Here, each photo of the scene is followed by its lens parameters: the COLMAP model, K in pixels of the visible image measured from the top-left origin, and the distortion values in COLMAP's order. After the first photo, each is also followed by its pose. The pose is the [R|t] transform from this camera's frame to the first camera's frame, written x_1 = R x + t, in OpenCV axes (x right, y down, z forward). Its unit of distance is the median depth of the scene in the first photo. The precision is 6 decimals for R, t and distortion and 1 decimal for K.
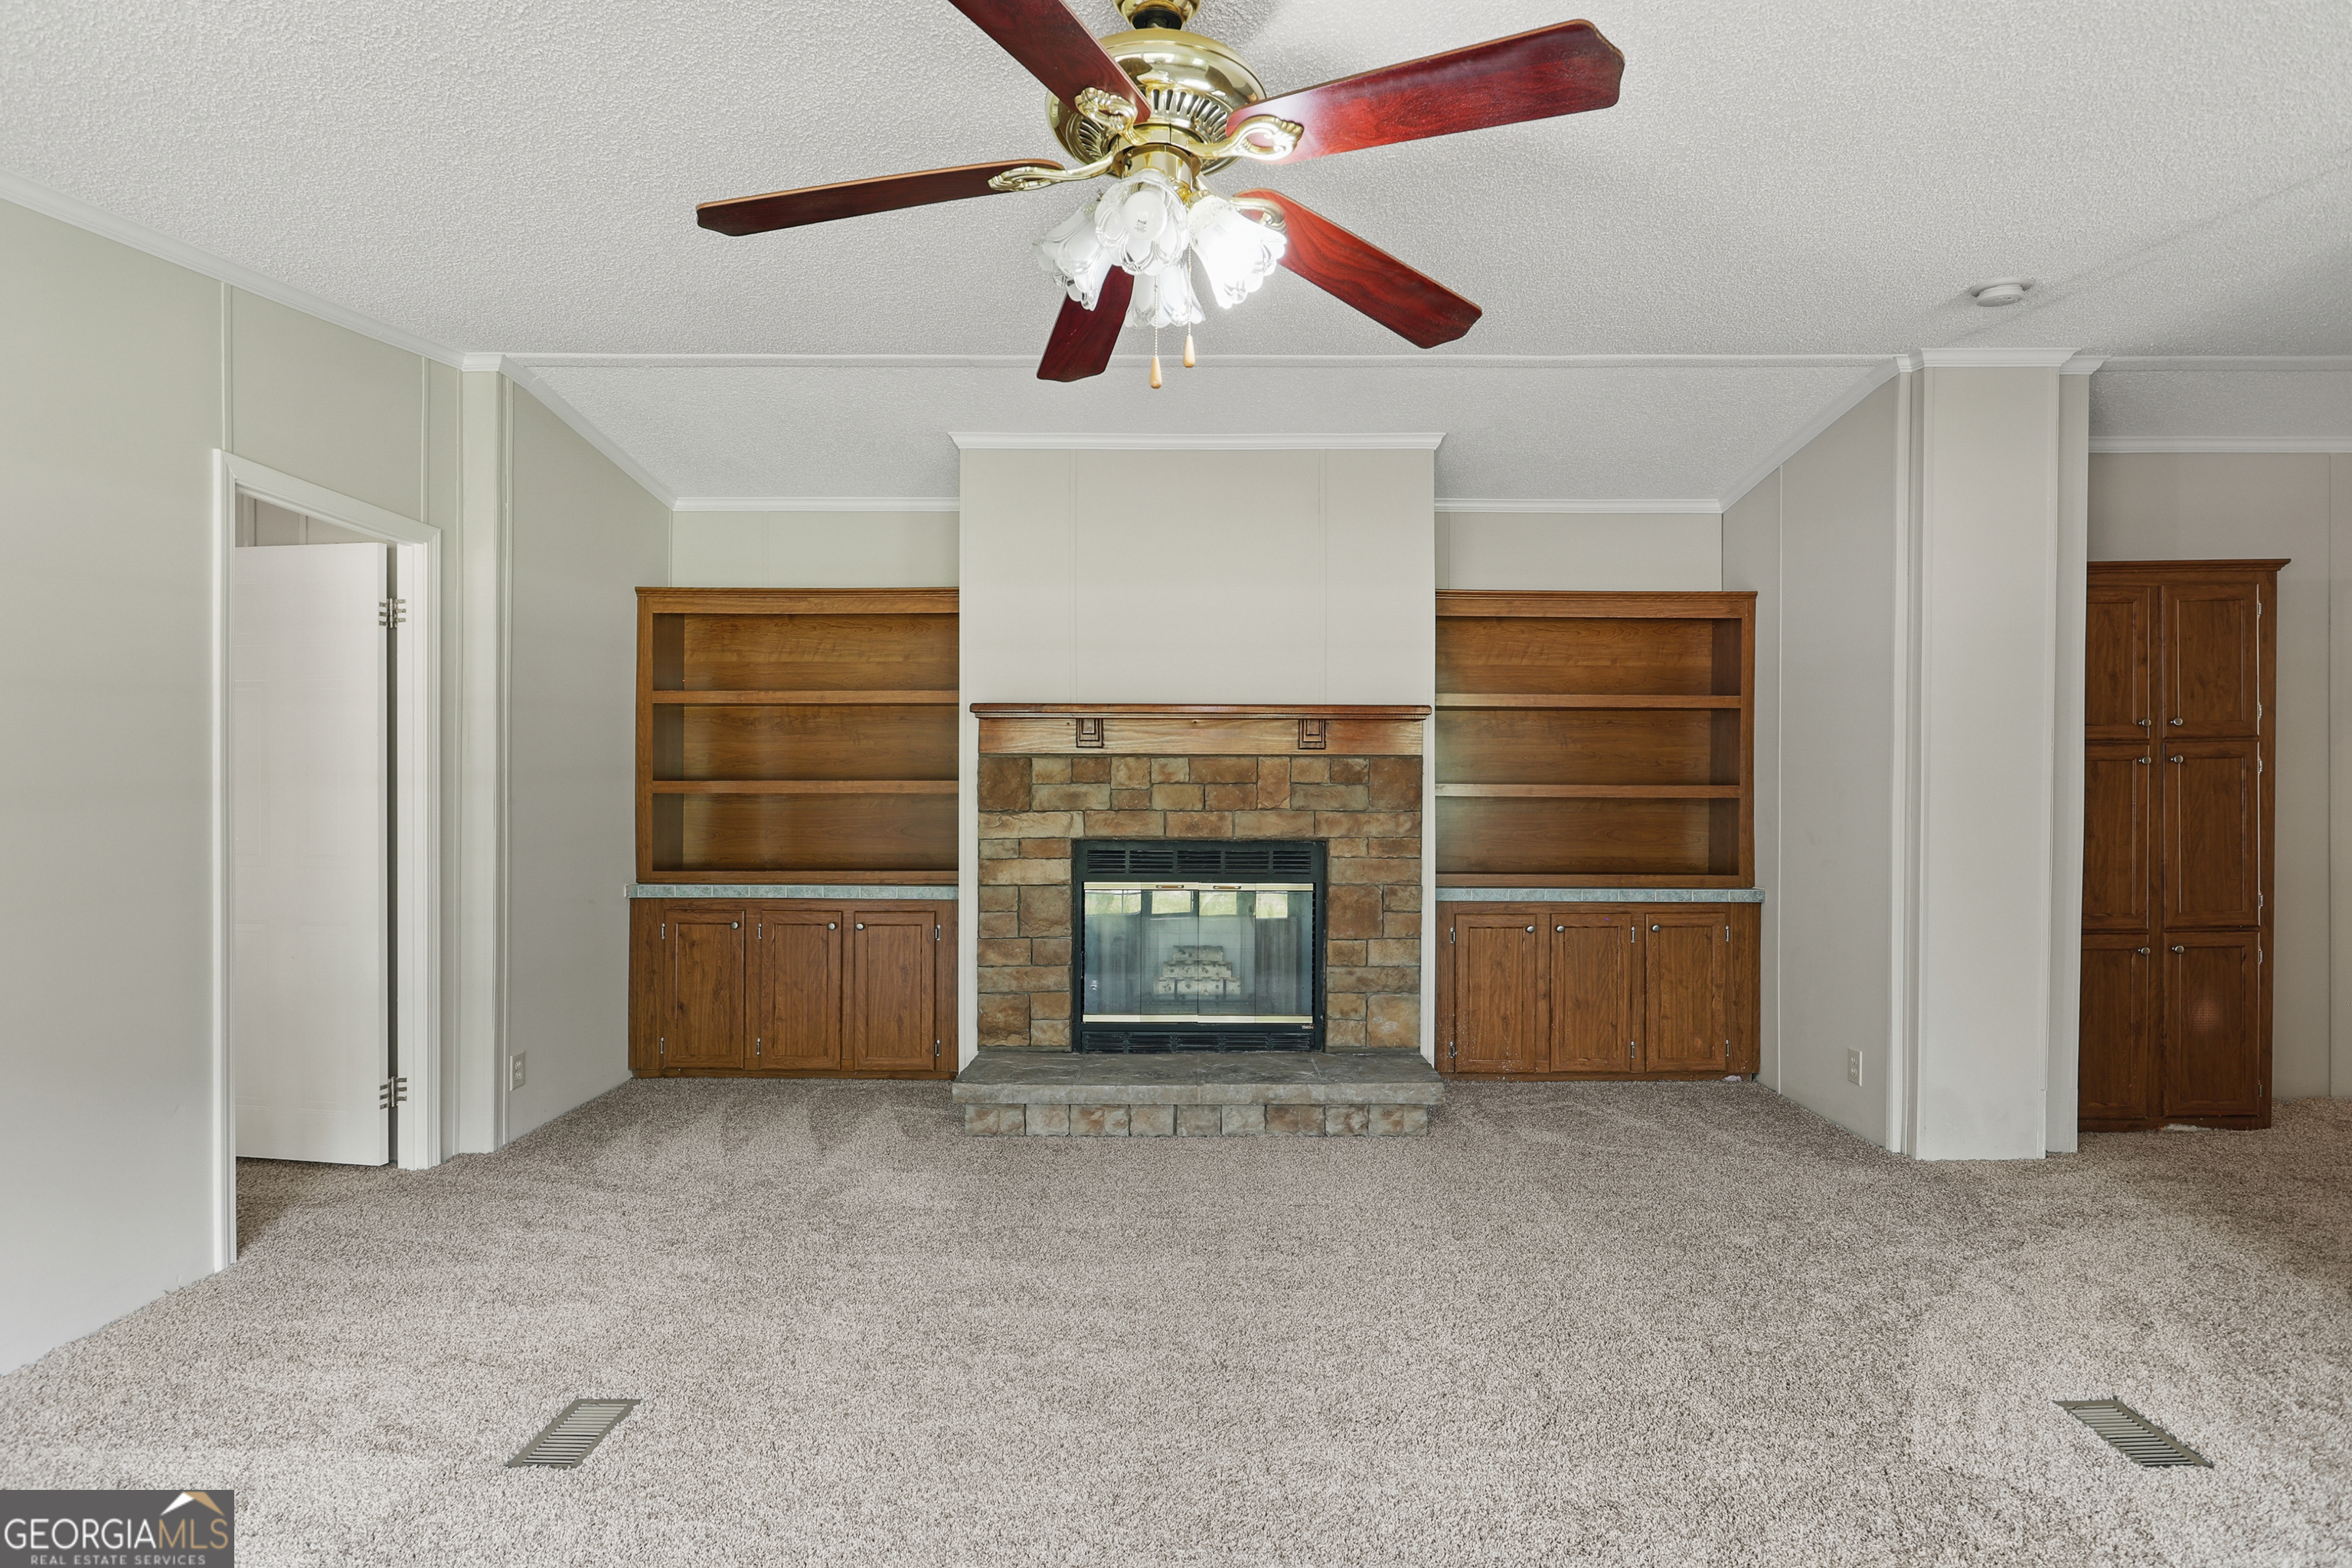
lens RADIAL K [[1148.9, 0, 1177.3], [0, 1148.9, 790.0], [0, 0, 1]] dist [-0.006371, 0.000838]
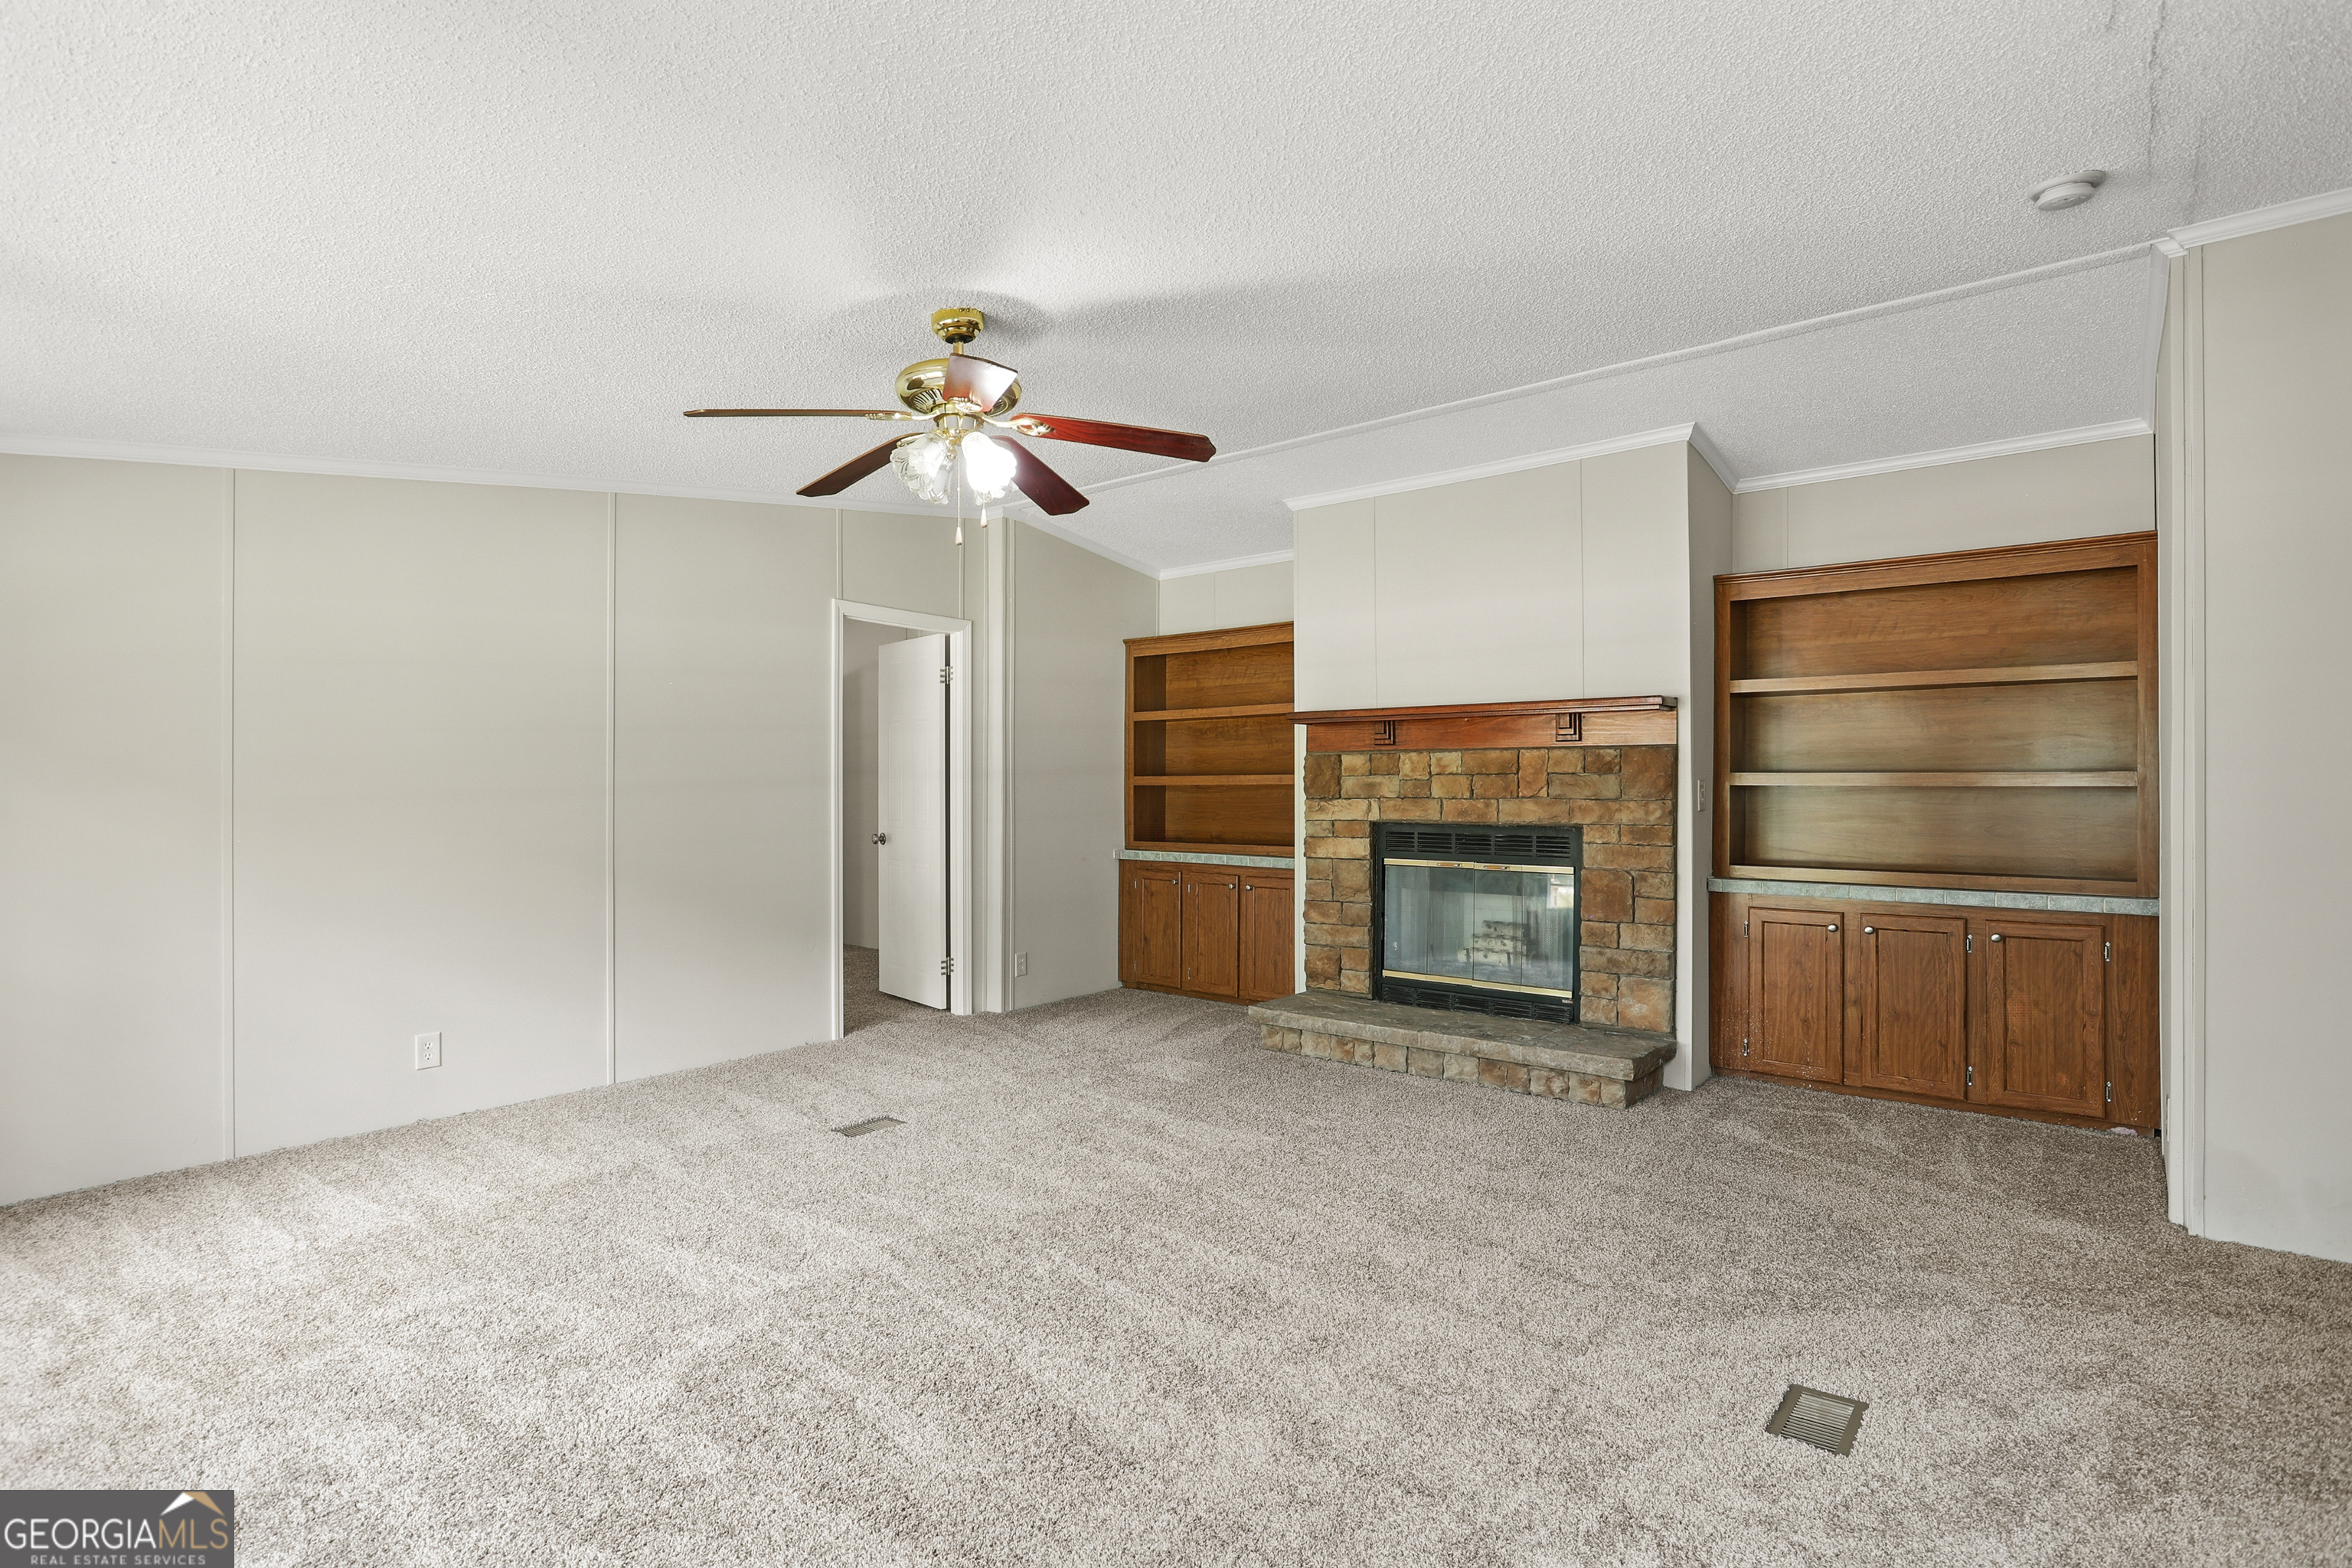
lens RADIAL K [[1148.9, 0, 1178.5], [0, 1148.9, 782.3], [0, 0, 1]] dist [-0.006371, 0.000838]
pose [[0.773184, -0.005393, -0.634159, 0.515177], [0.000866, 0.999972, -0.007448, 0.010260], [0.634181, 0.005210, 0.773167, -0.056380]]
